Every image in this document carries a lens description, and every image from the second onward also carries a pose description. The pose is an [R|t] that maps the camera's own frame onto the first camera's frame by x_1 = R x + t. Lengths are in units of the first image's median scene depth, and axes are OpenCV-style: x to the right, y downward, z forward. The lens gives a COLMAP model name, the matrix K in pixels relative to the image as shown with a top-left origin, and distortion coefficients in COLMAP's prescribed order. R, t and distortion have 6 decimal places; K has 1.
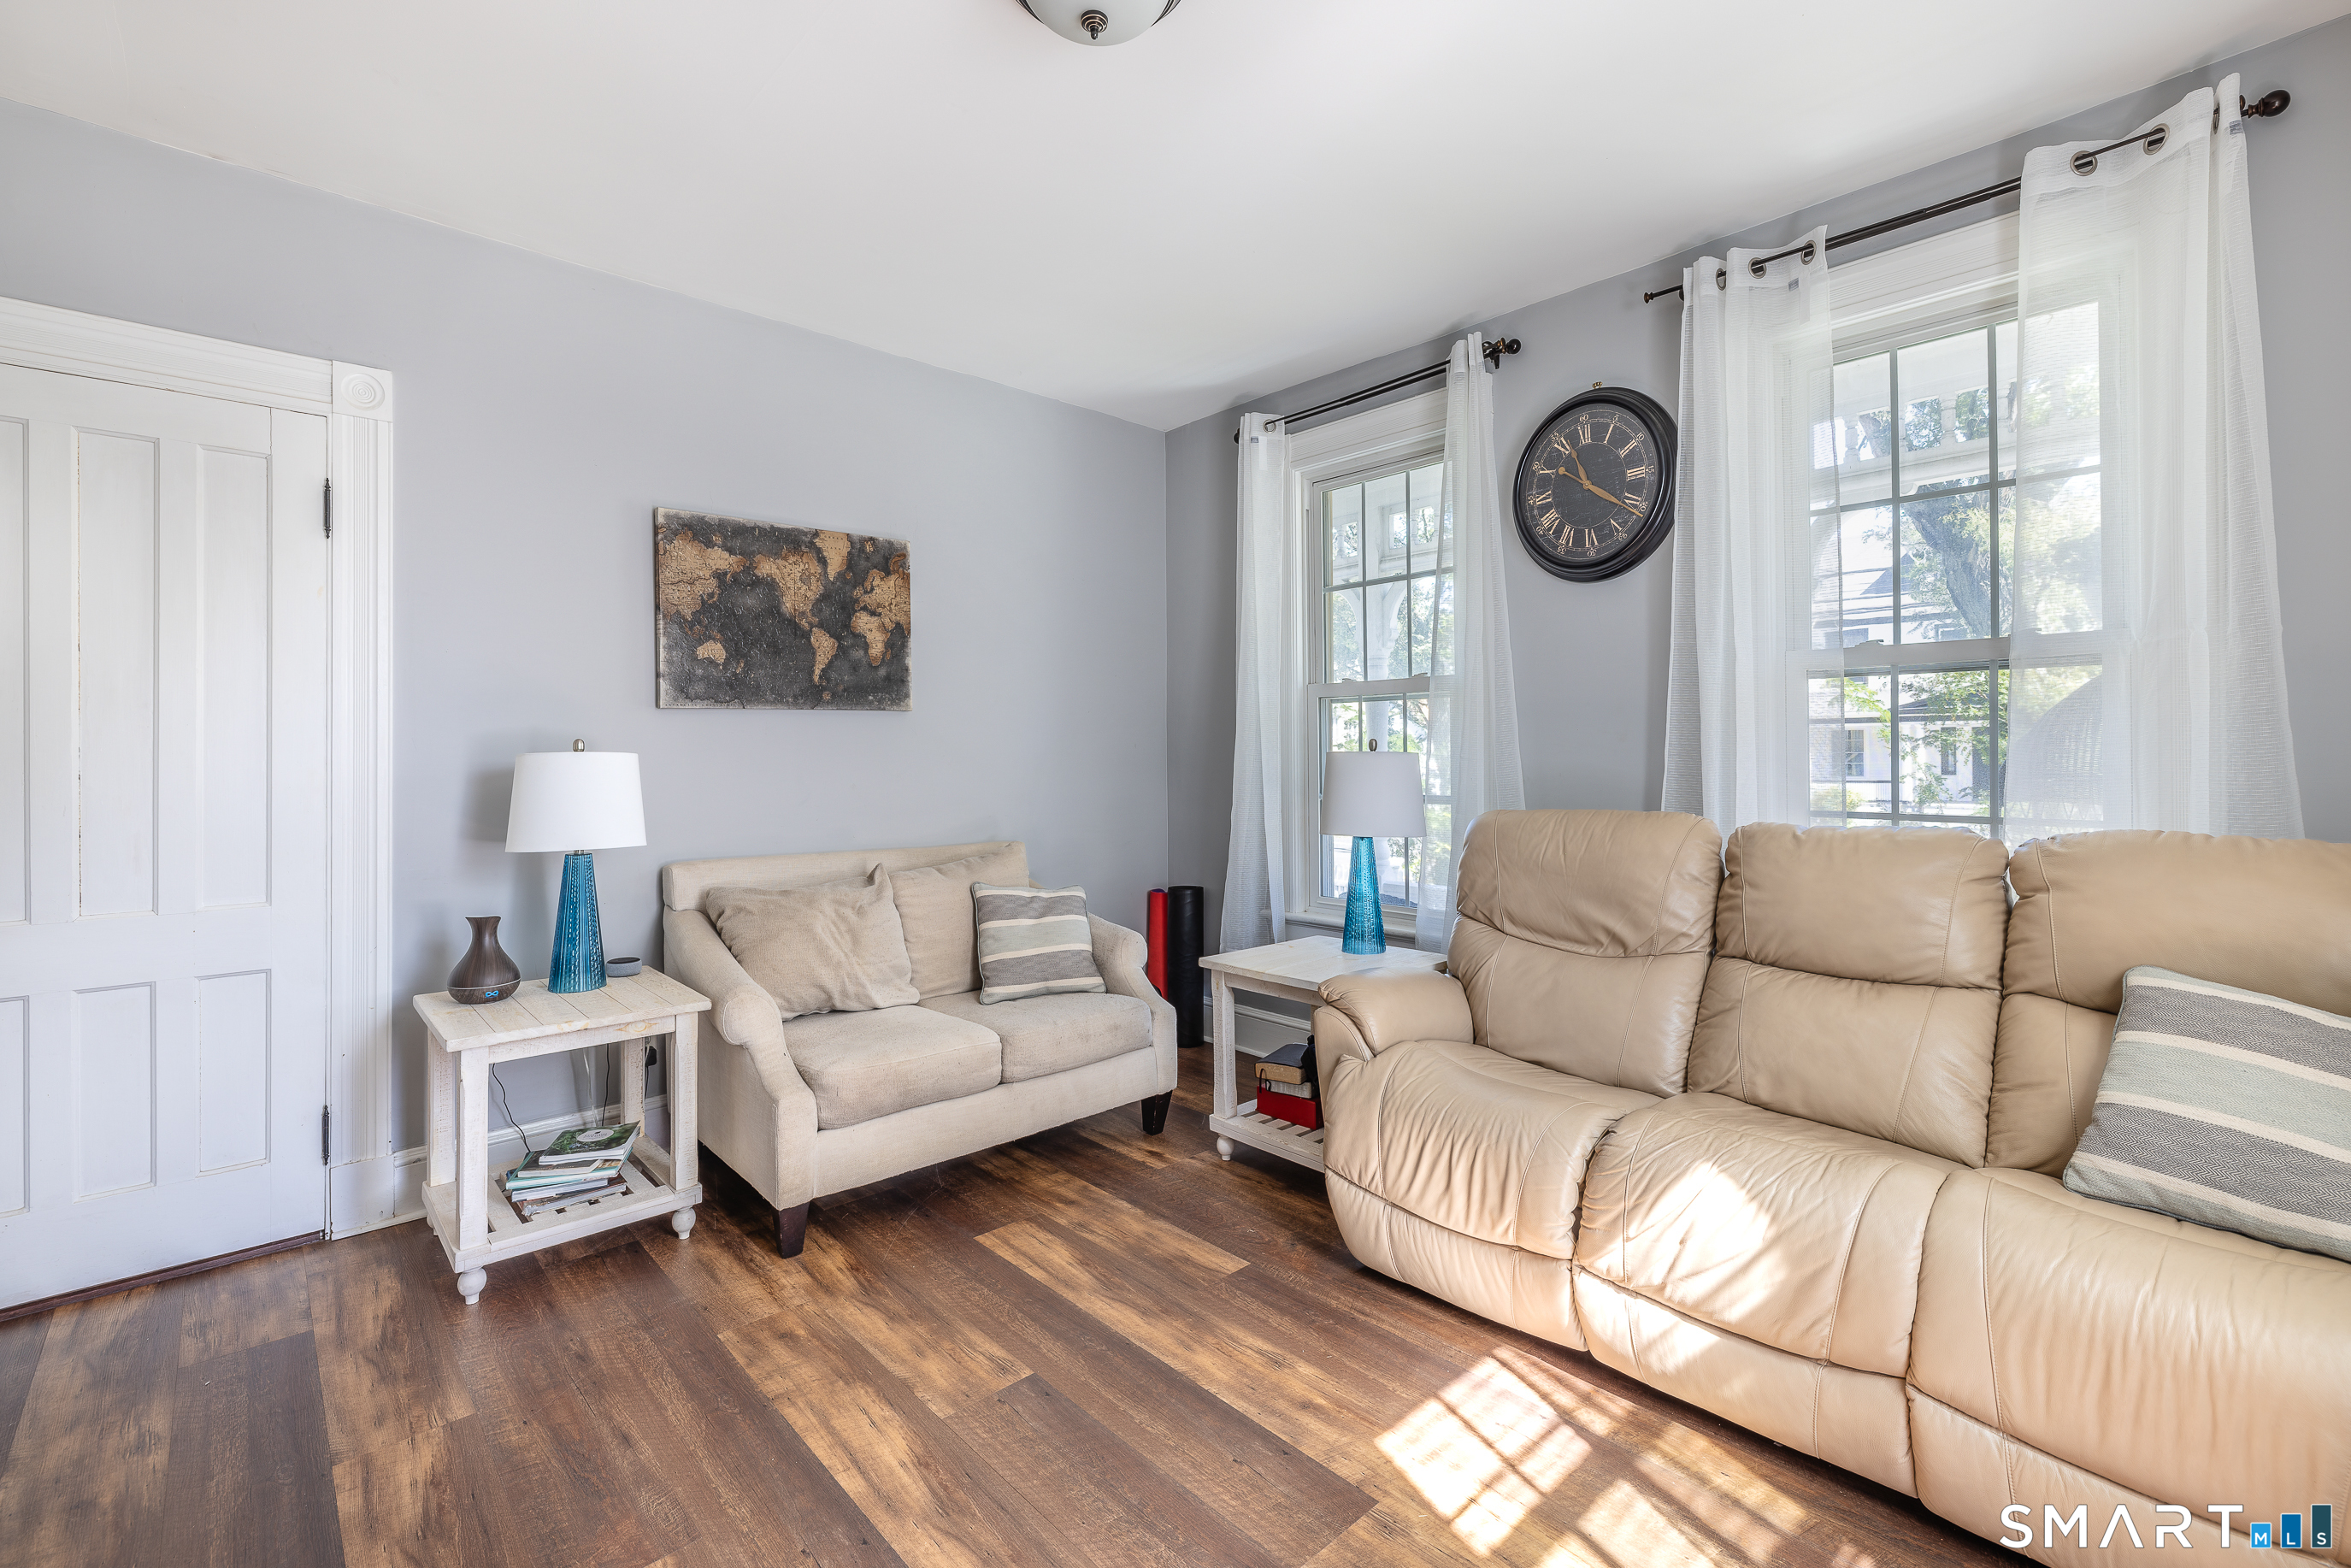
lens RADIAL K [[1031.7, 0, 1166.2], [0, 1031.7, 740.0], [0, 0, 1]] dist [0.000183, 0.000031]
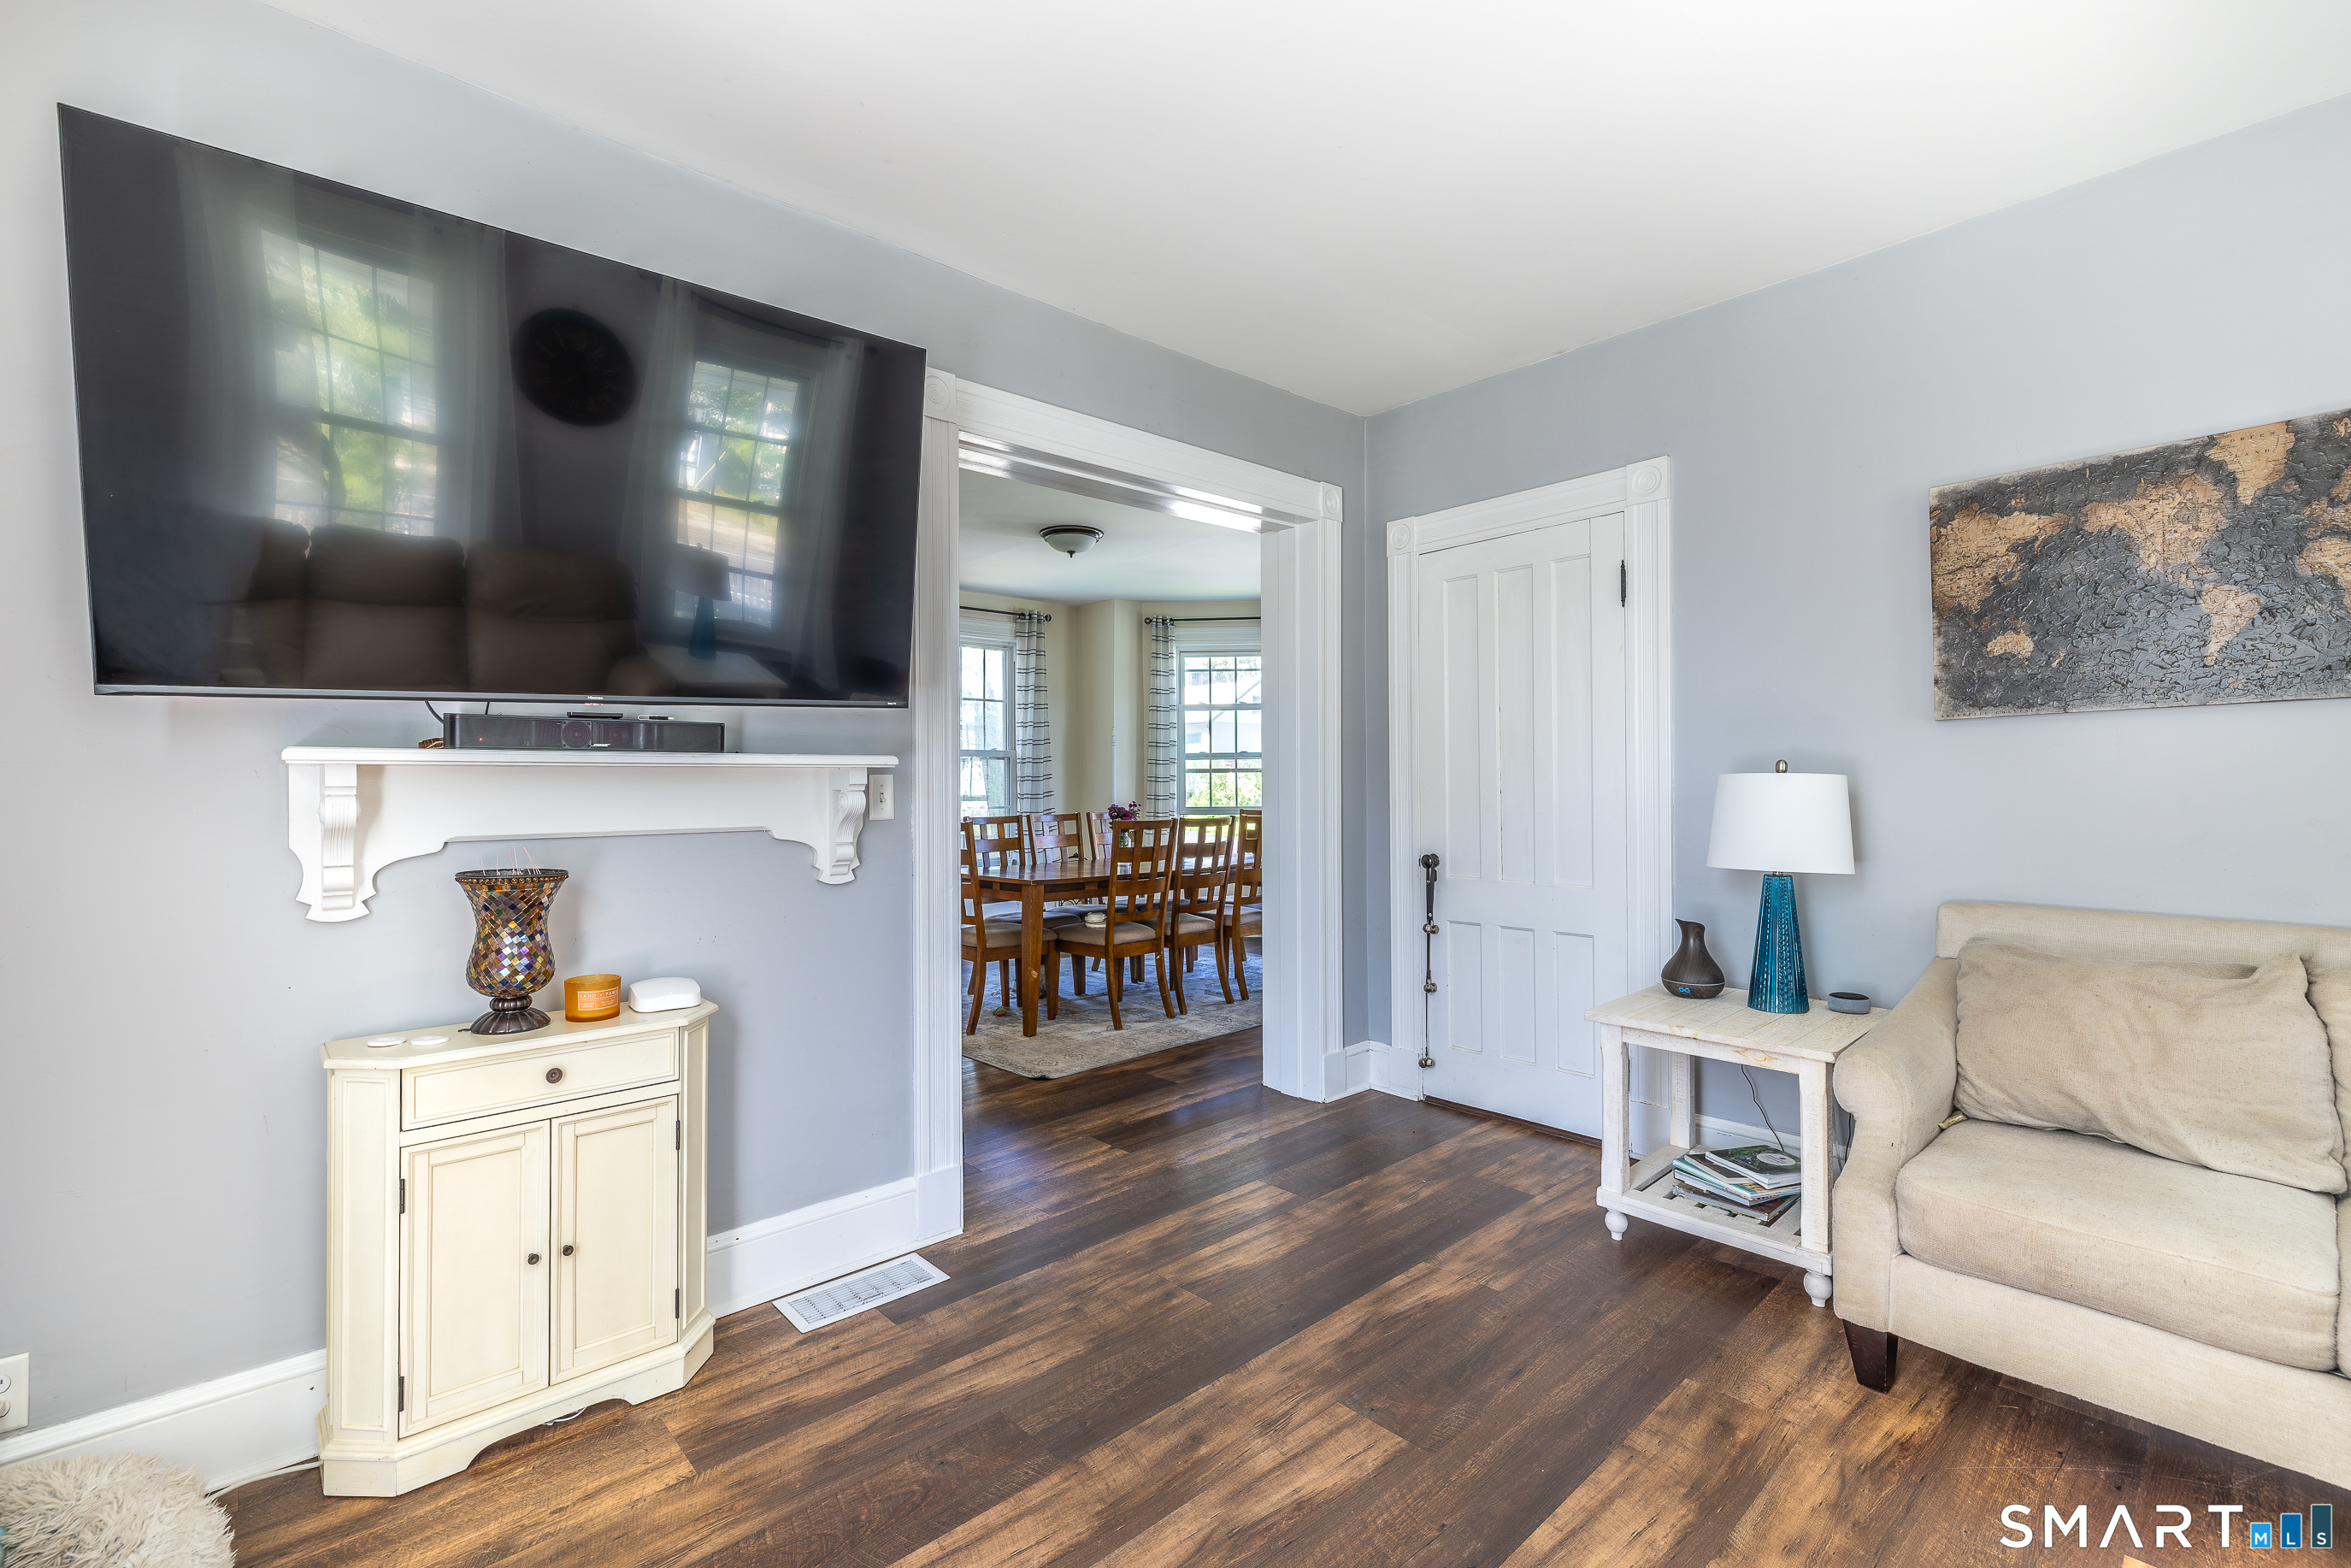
lens RADIAL K [[970.4, 0, 1175.5], [0, 970.4, 784.0], [0, 0, 1]] dist [-0.000847, -0.000186]
pose [[0.014909, 0.003812, -0.999882, 0.401936], [0.019815, 0.999795, 0.004107, 0.007939], [0.999692, -0.019874, 0.014830, 0.454615]]
